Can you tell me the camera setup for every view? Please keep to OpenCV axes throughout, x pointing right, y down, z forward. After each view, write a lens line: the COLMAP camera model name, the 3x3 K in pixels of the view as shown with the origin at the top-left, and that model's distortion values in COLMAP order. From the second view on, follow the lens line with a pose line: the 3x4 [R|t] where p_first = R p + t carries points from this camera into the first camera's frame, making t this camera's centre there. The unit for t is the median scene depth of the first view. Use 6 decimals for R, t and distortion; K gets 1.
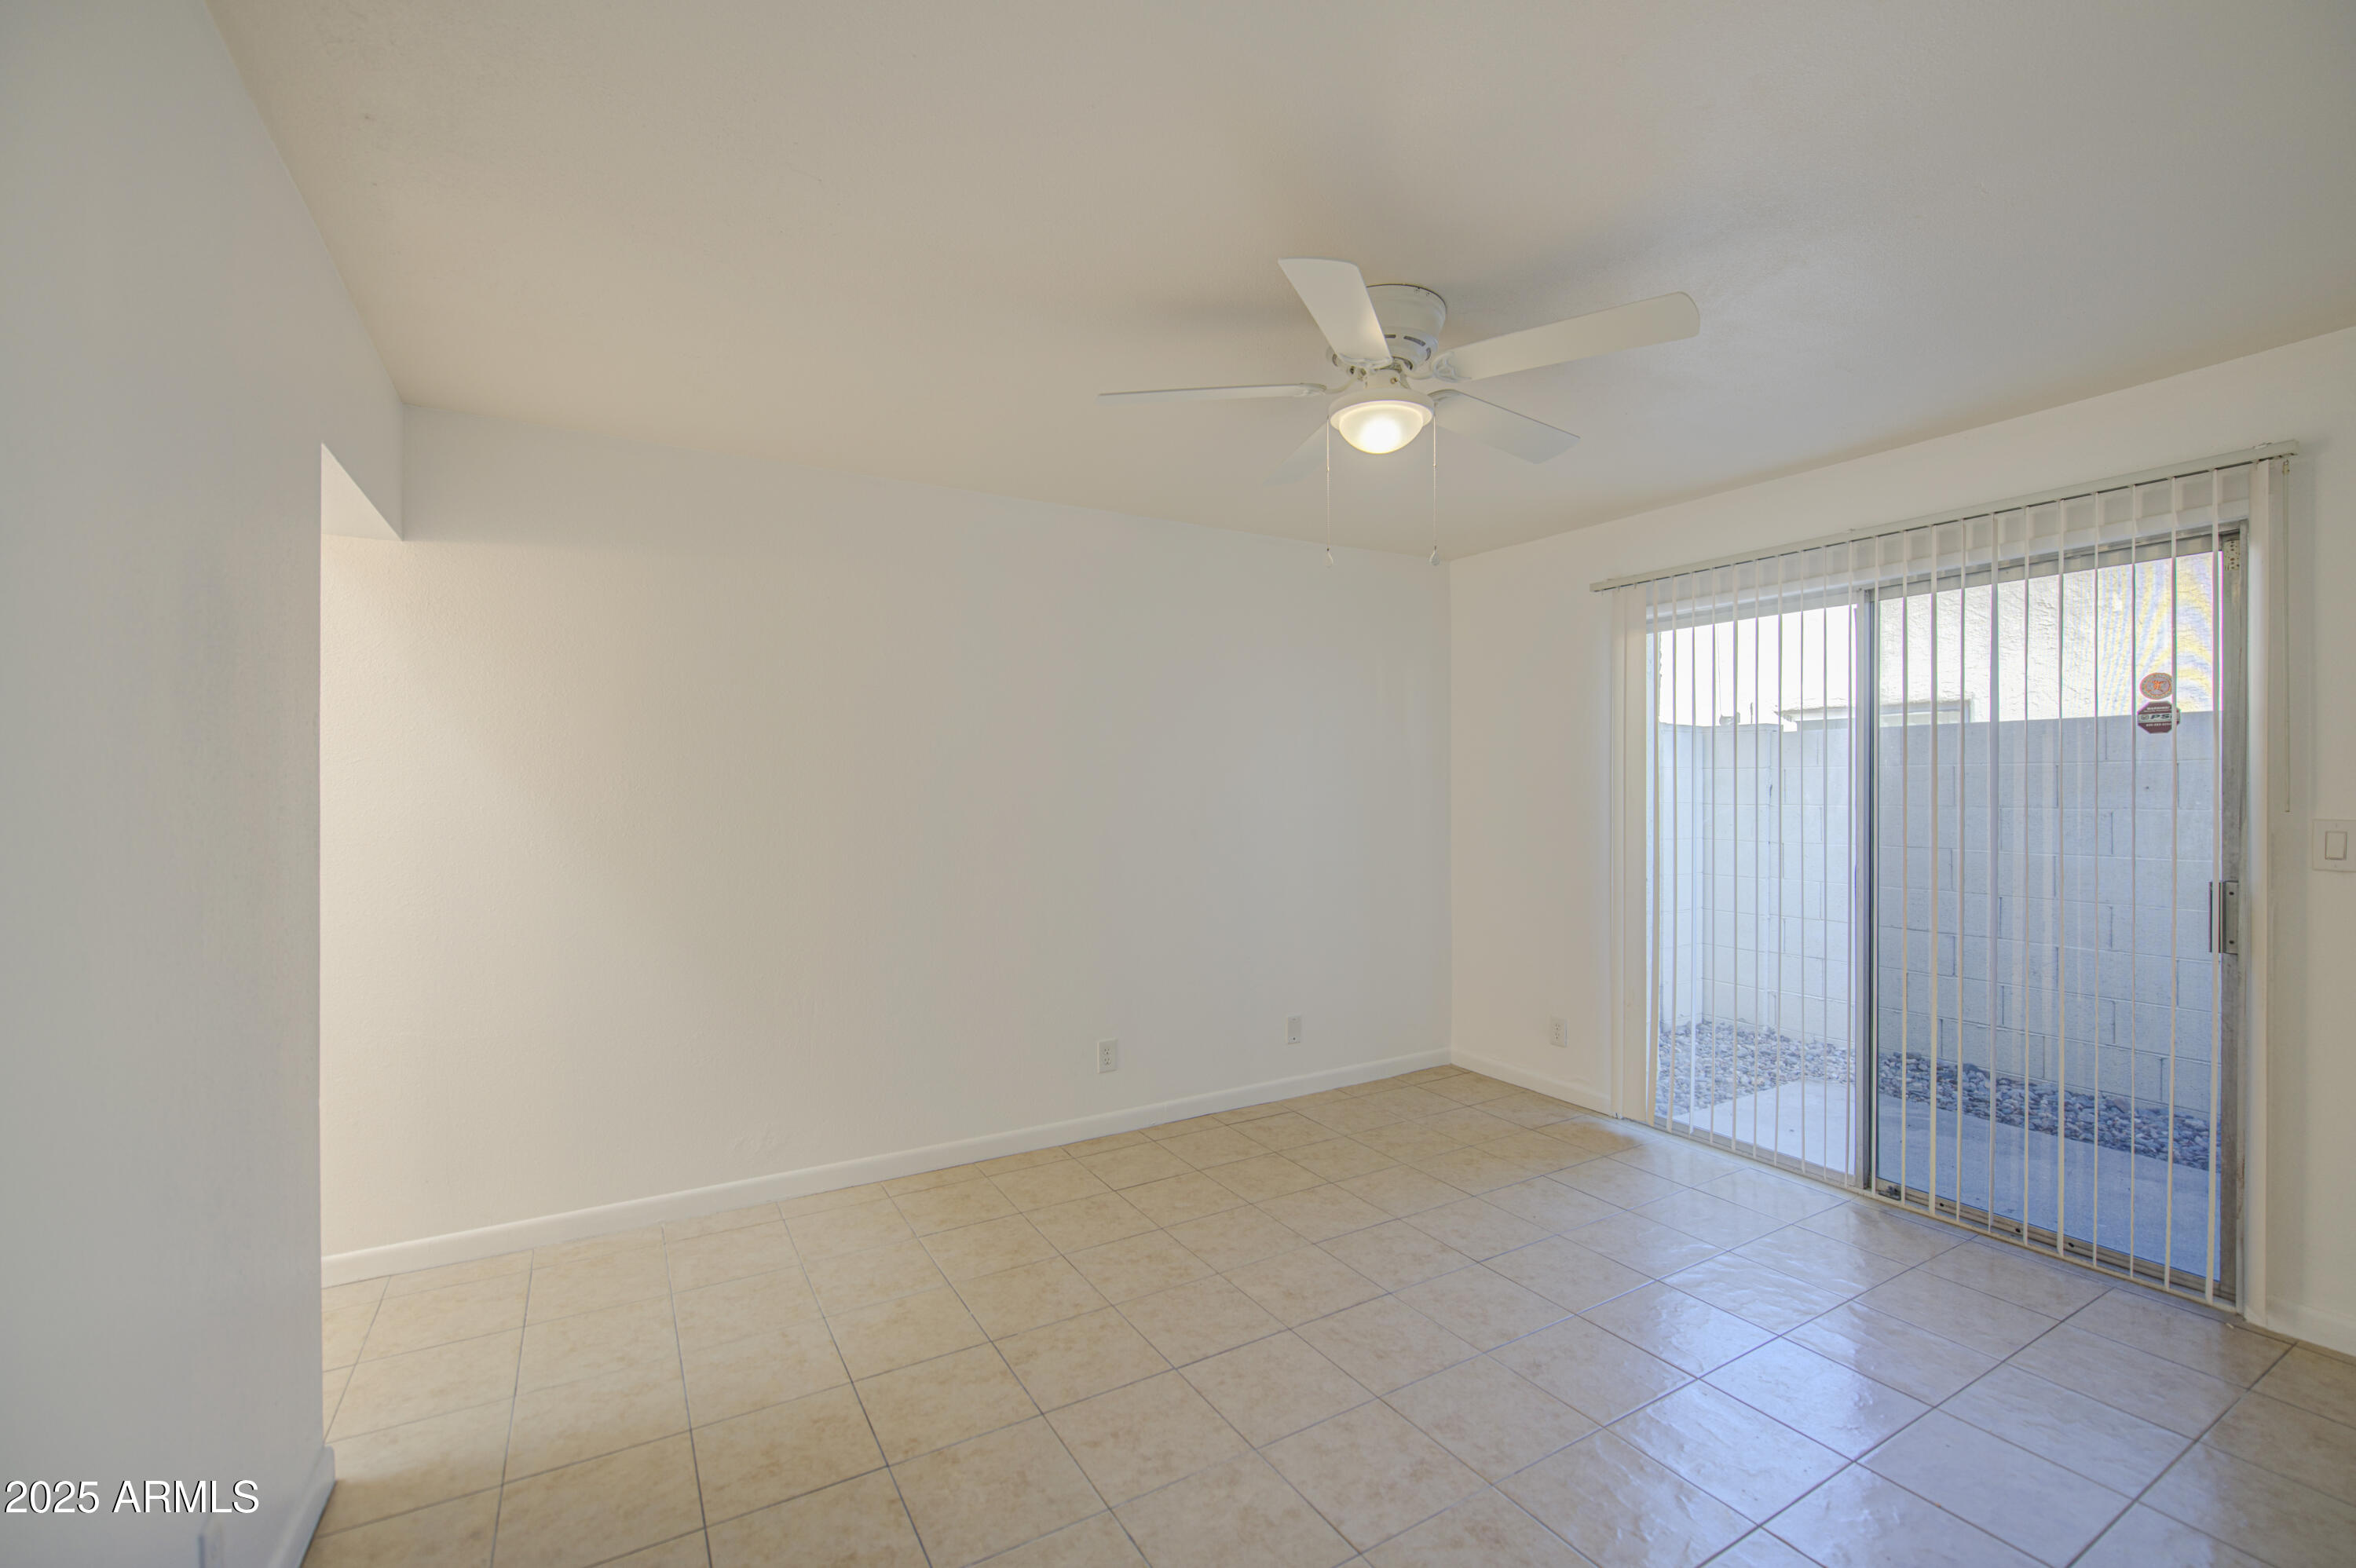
lens RADIAL K [[1004.7, 0, 1203.7], [0, 1004.7, 770.5], [0, 0, 1]] dist [0.000918, -0.000012]
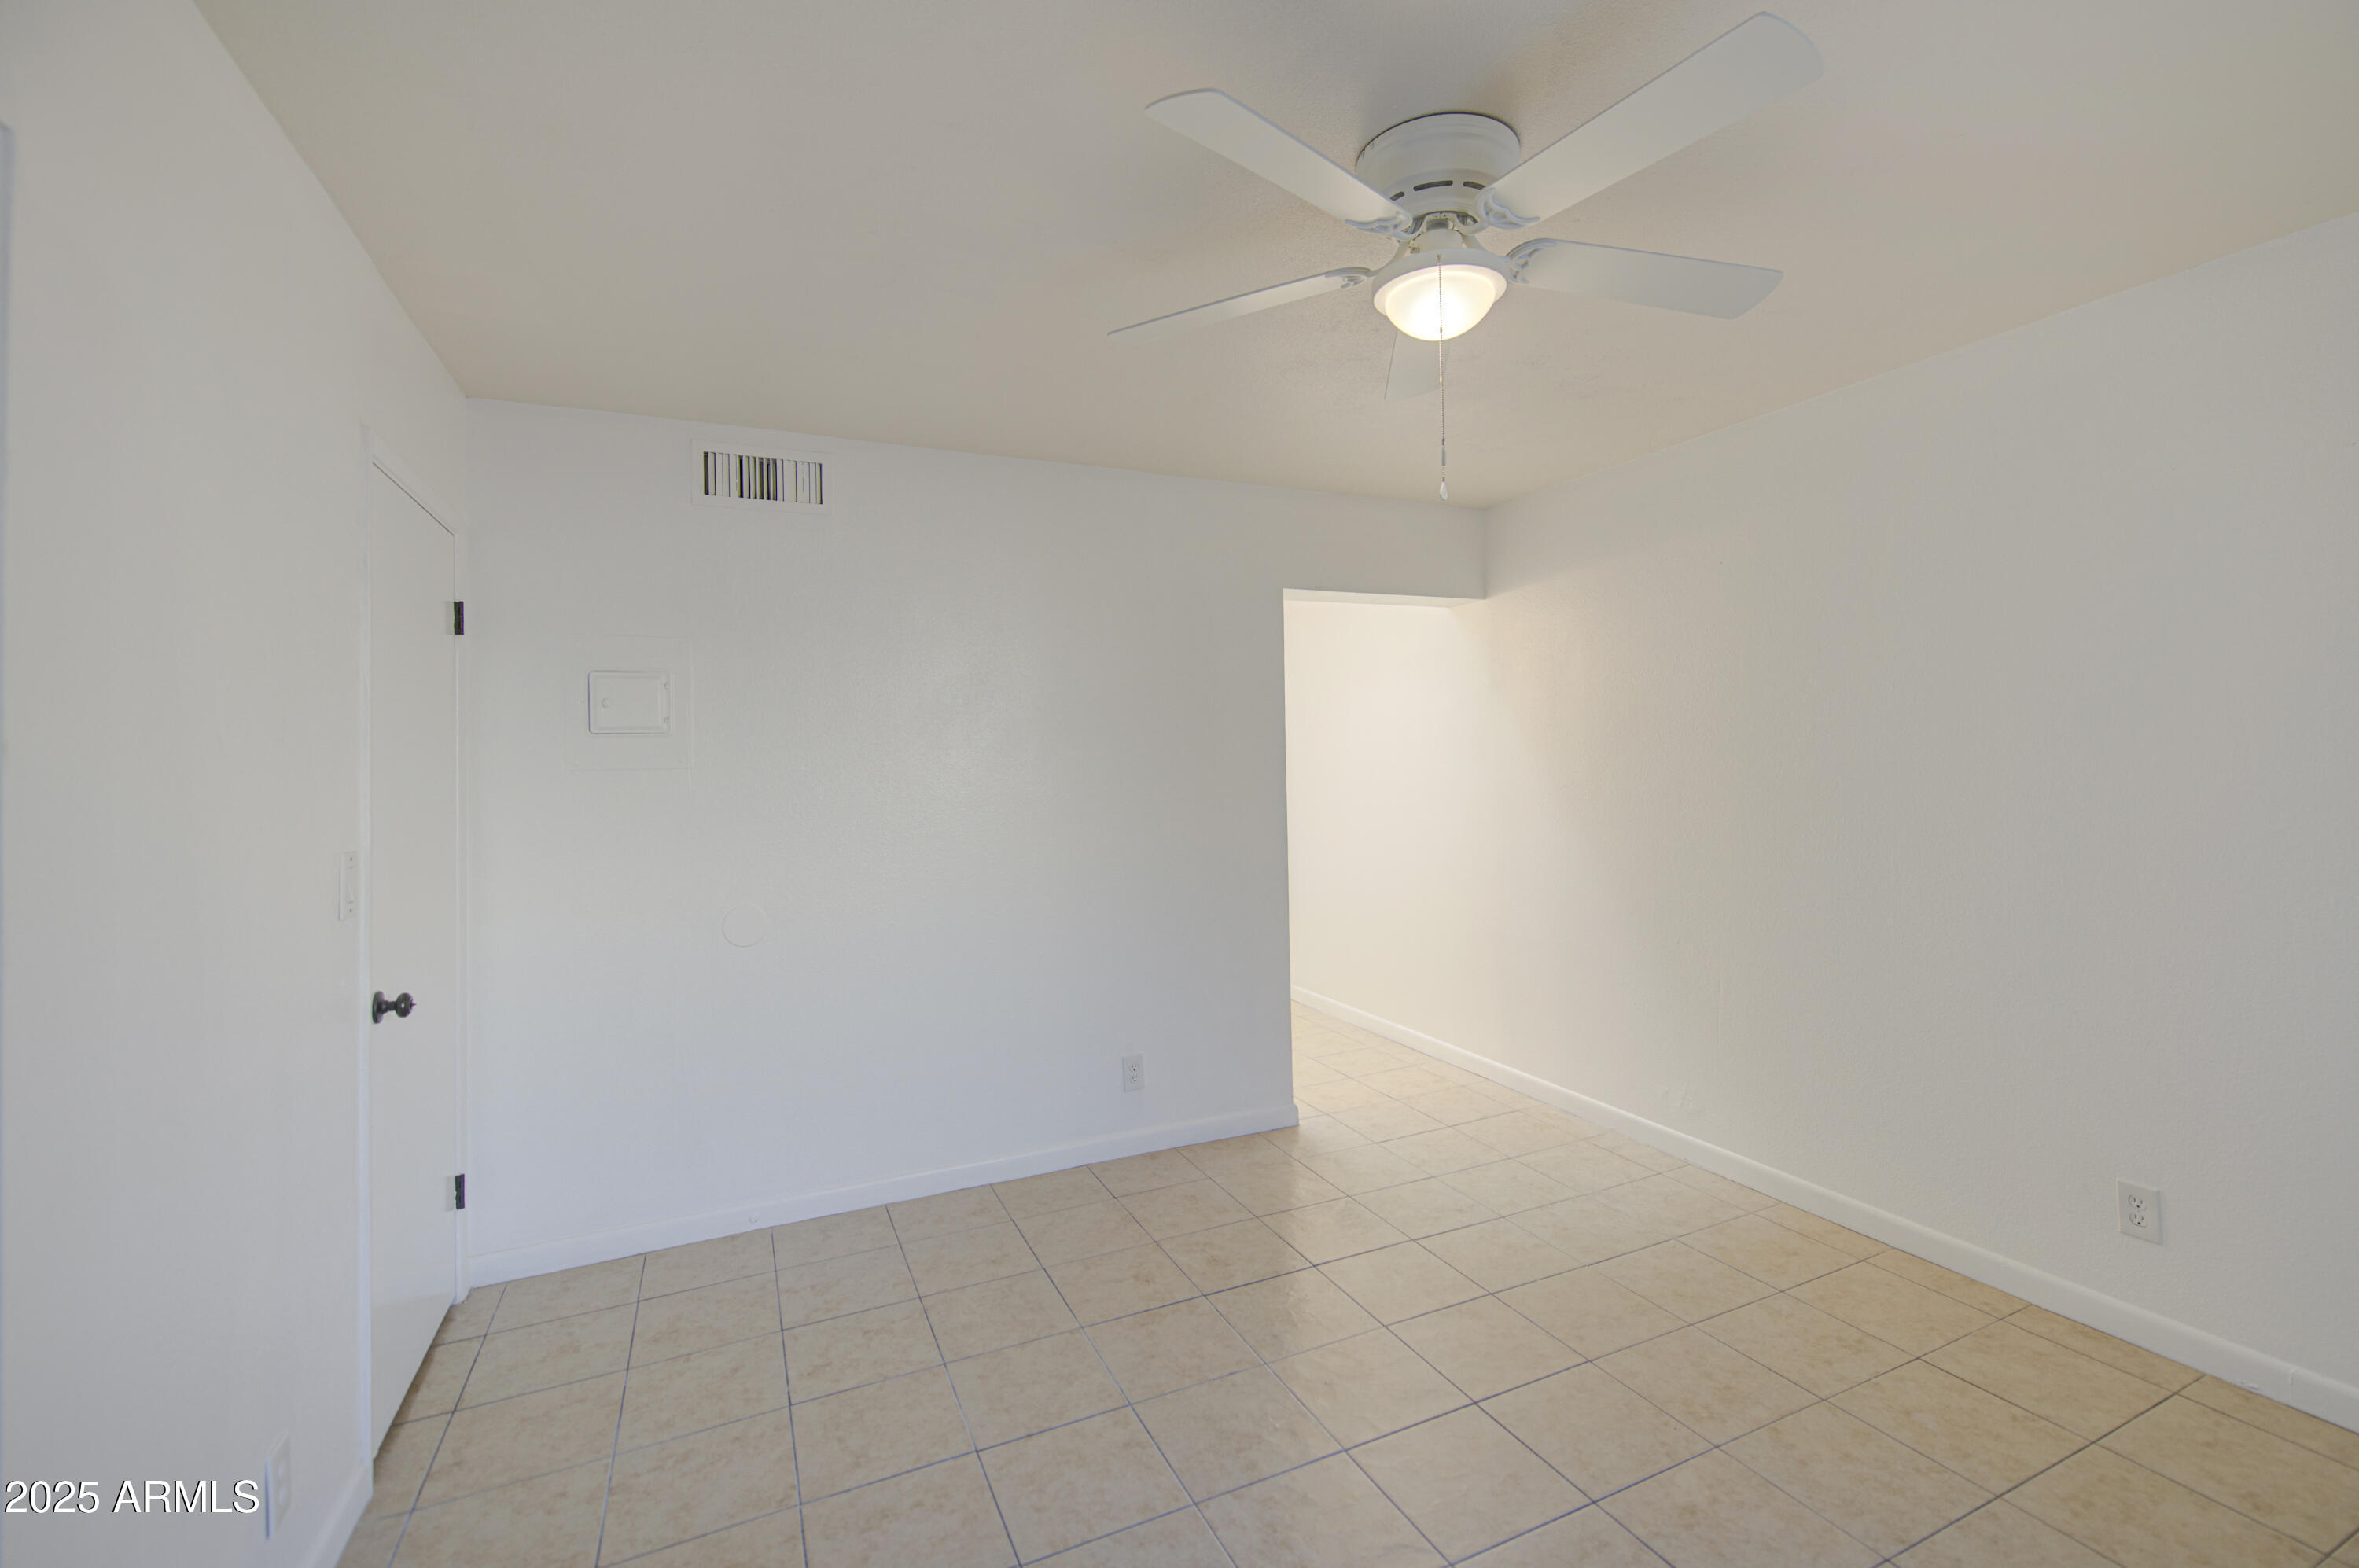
lens RADIAL K [[1020.1, 0, 1193.3], [0, 1020.1, 745.9], [0, 0, 1]] dist [-0.000795, -0.000496]
pose [[-0.107342, -0.010896, -0.994162, 0.689099], [0.033618, 0.999328, -0.014583, 0.001764], [0.993654, -0.034987, -0.106904, 0.642637]]
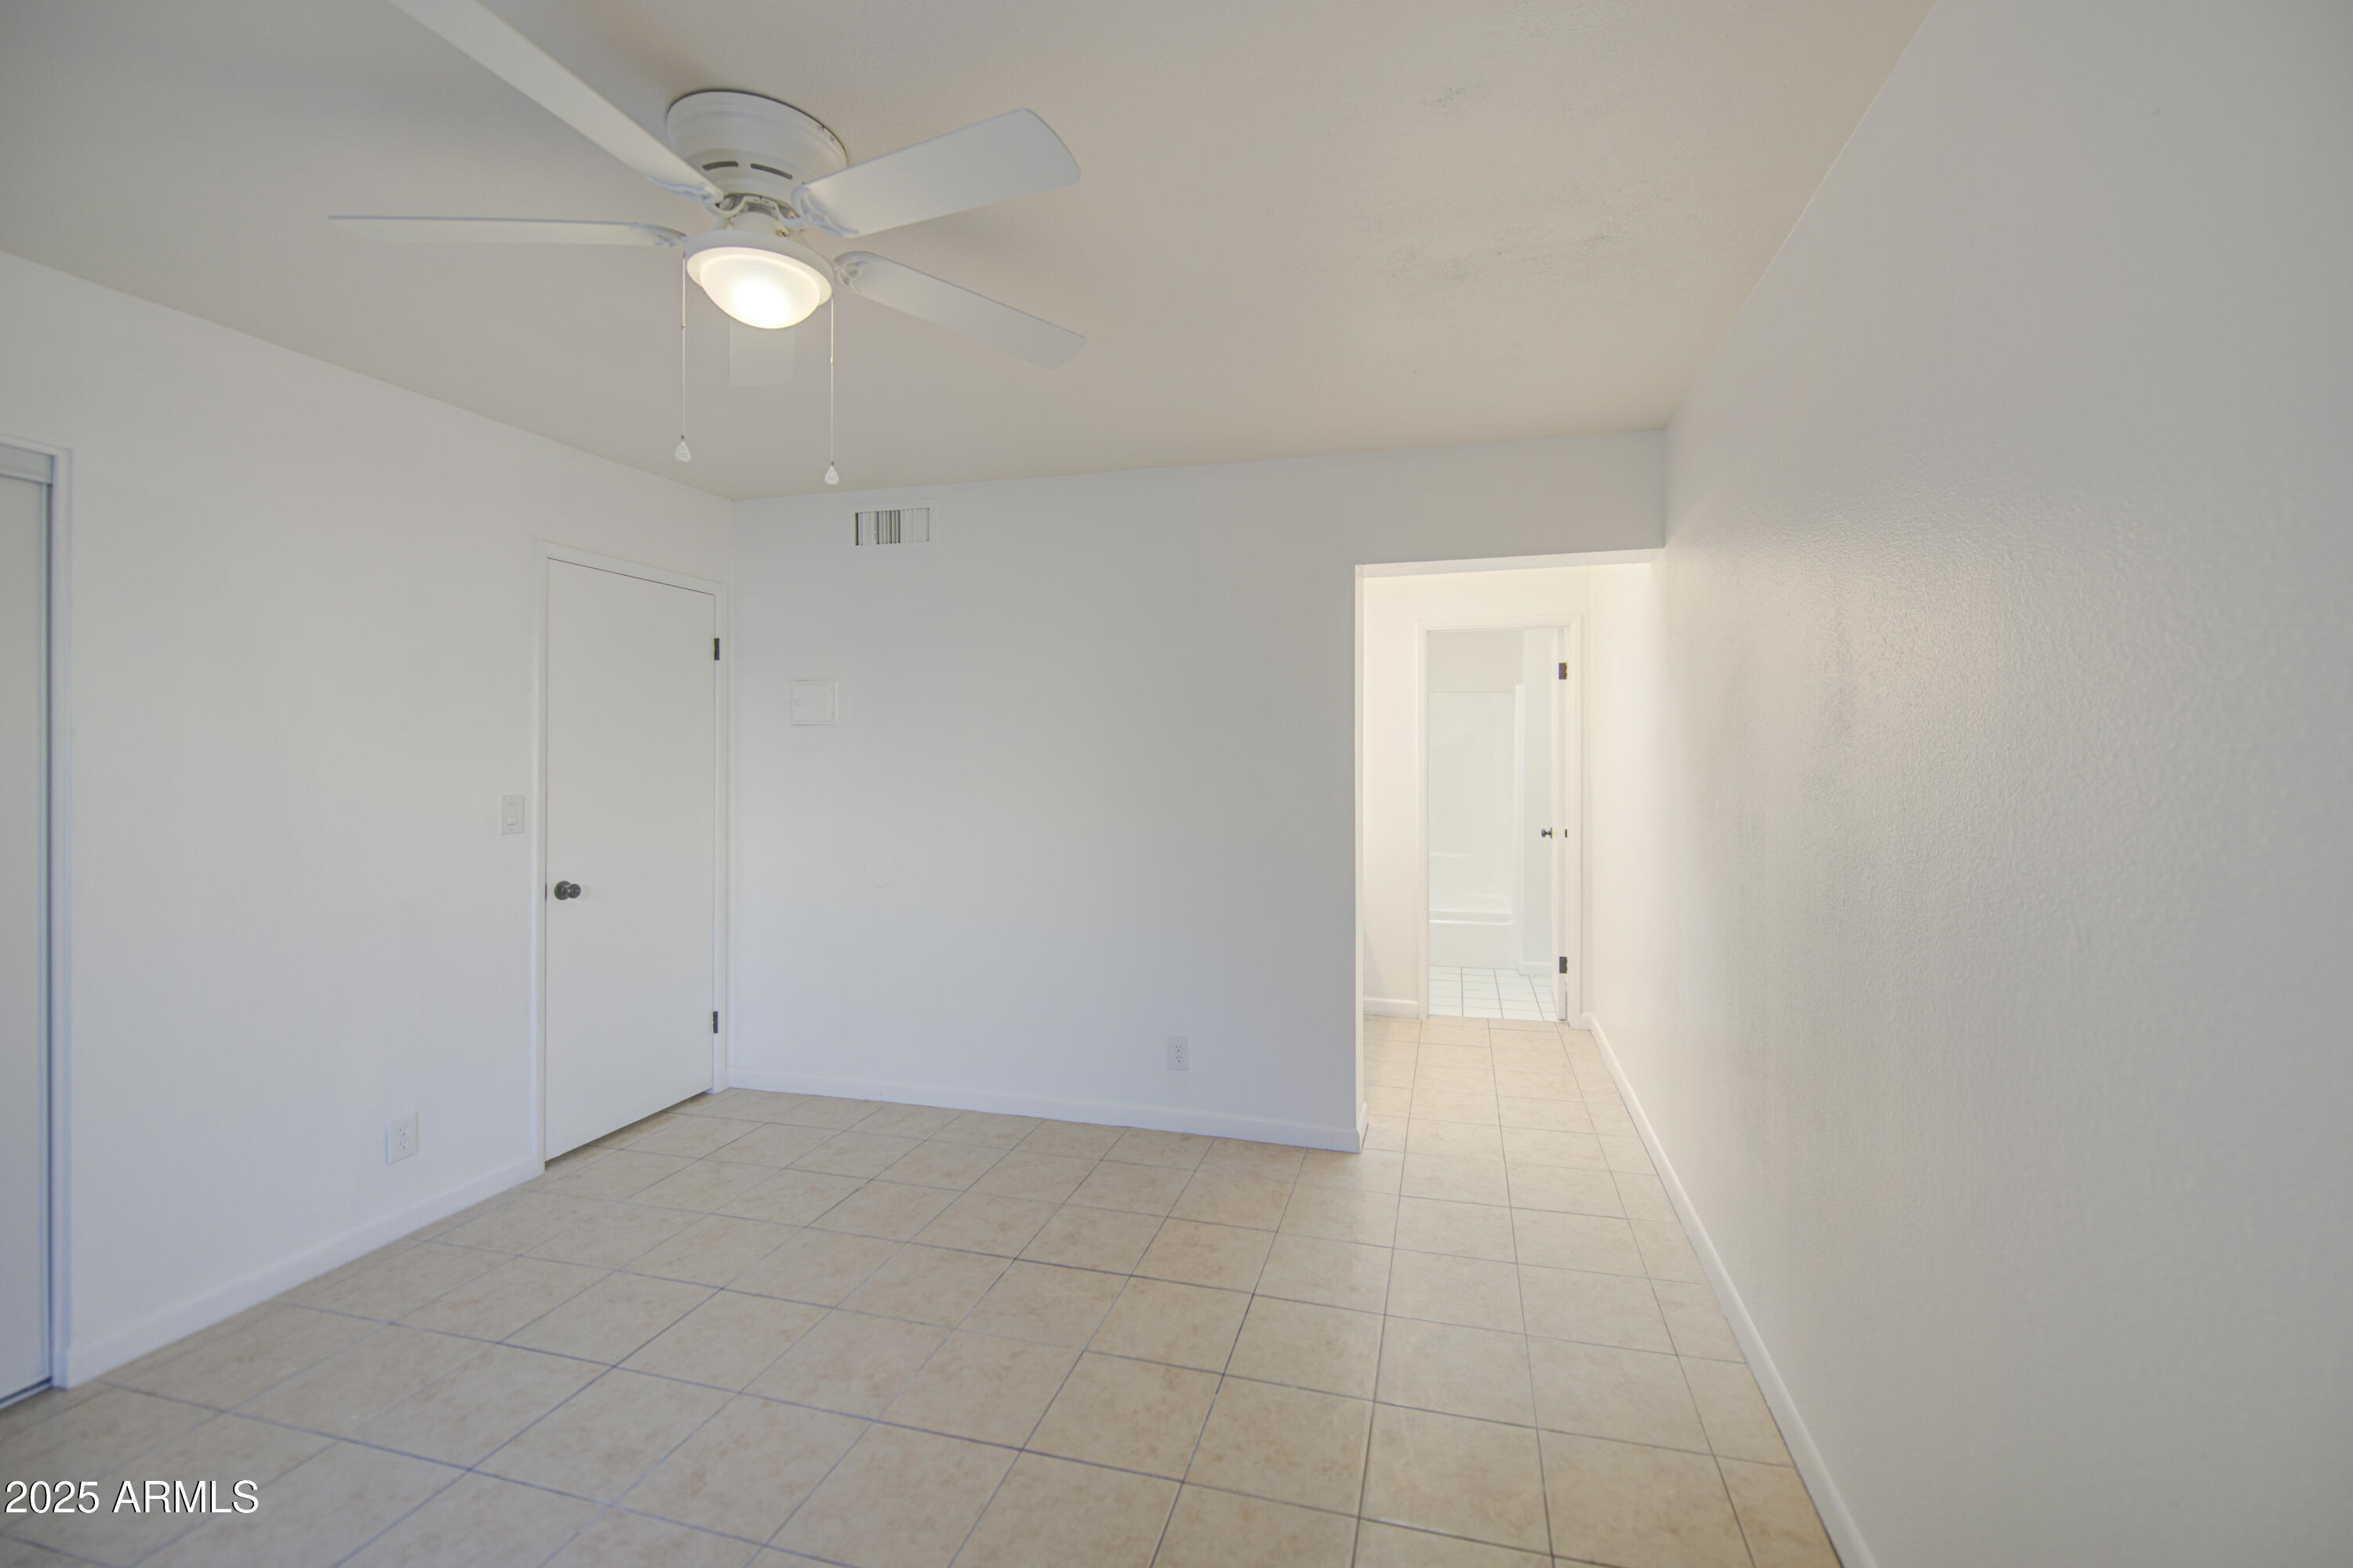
lens RADIAL K [[960.8, 0, 1196.5], [0, 960.8, 760.6], [0, 0, 1]] dist [-0.001113, -0.000300]
pose [[-0.717956, 0.004623, -0.696073, 0.317291], [0.008435, 0.999962, -0.002058, 0.012095], [0.696037, -0.007349, -0.717968, 1.253383]]
